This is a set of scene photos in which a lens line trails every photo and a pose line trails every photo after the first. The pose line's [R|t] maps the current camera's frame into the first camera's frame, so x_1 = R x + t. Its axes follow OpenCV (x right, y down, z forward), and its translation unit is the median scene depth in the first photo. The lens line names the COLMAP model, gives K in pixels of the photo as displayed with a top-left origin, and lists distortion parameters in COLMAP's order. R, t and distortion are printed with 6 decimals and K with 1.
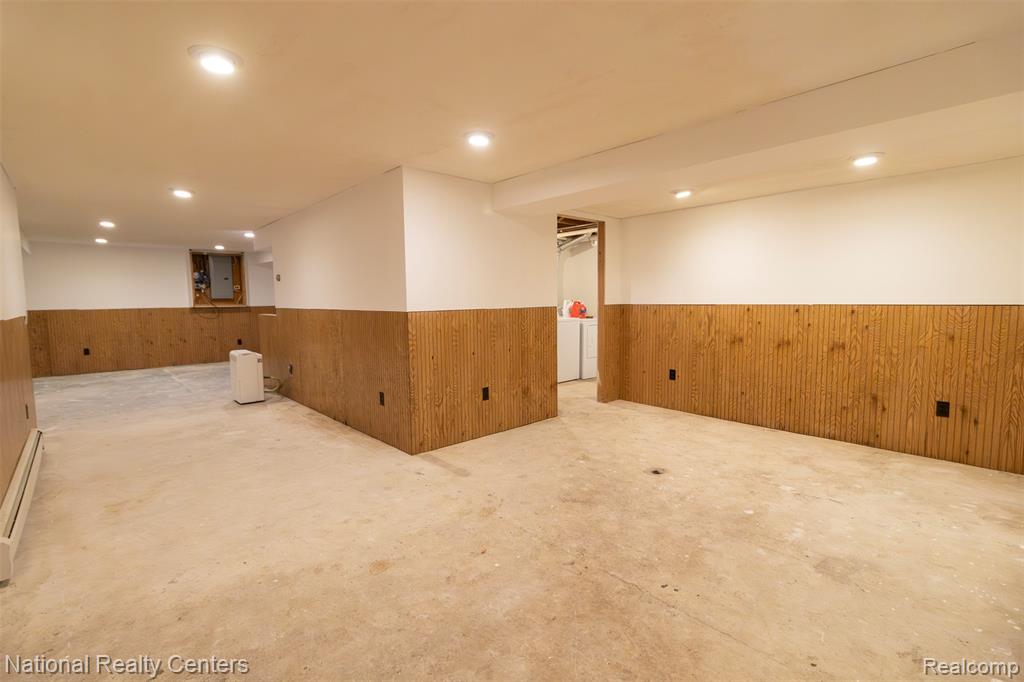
lens RADIAL K [[468.3, 0, 502.3], [0, 468.3, 338.0], [0, 0, 1]] dist [0.005966, 0.000565]
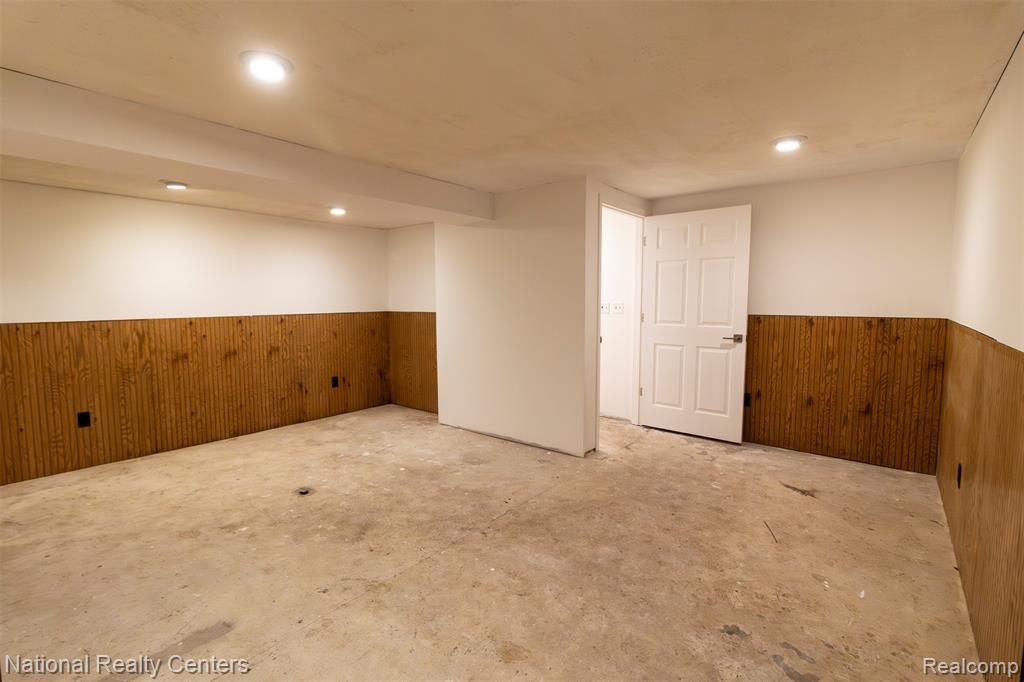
lens RADIAL K [[468.3, 0, 502.3], [0, 468.3, 338.0], [0, 0, 1]] dist [0.005966, 0.000565]
pose [[-0.149741, -0.071168, 0.986161, -0.542538], [0.091075, 0.992173, 0.085431, -0.060336], [-0.984522, 0.102607, -0.142087, 0.580866]]
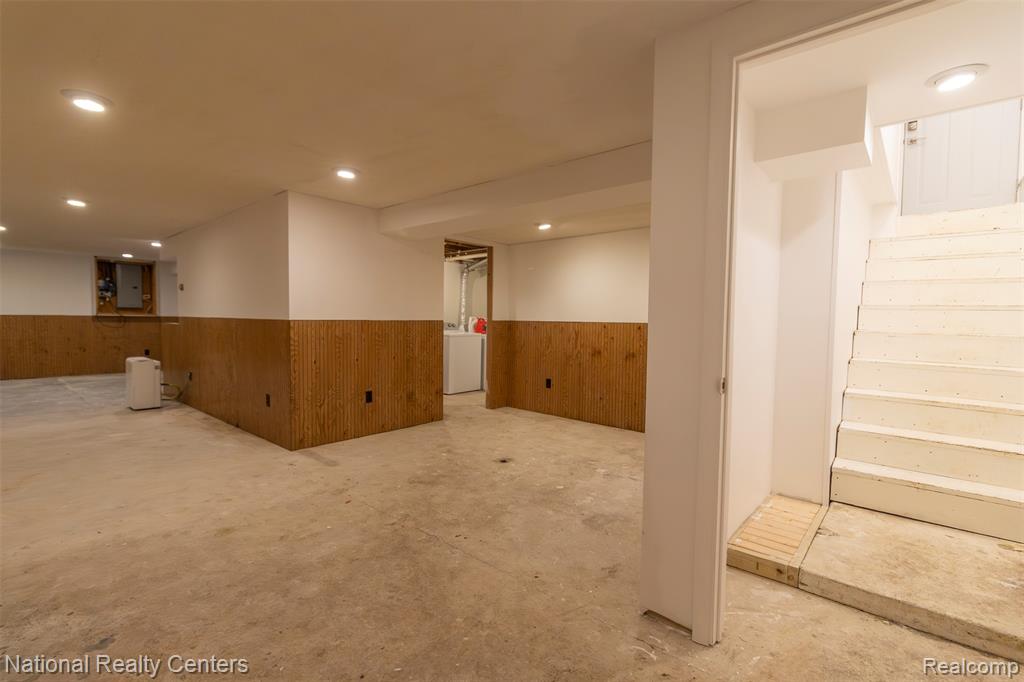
lens RADIAL K [[468.3, 0, 502.3], [0, 468.3, 338.0], [0, 0, 1]] dist [0.005966, 0.000565]
pose [[0.993272, 0.019836, 0.114097, 0.153136], [-0.014937, 0.998936, -0.043631, 0.024946], [-0.114841, 0.041633, 0.992511, -0.142015]]
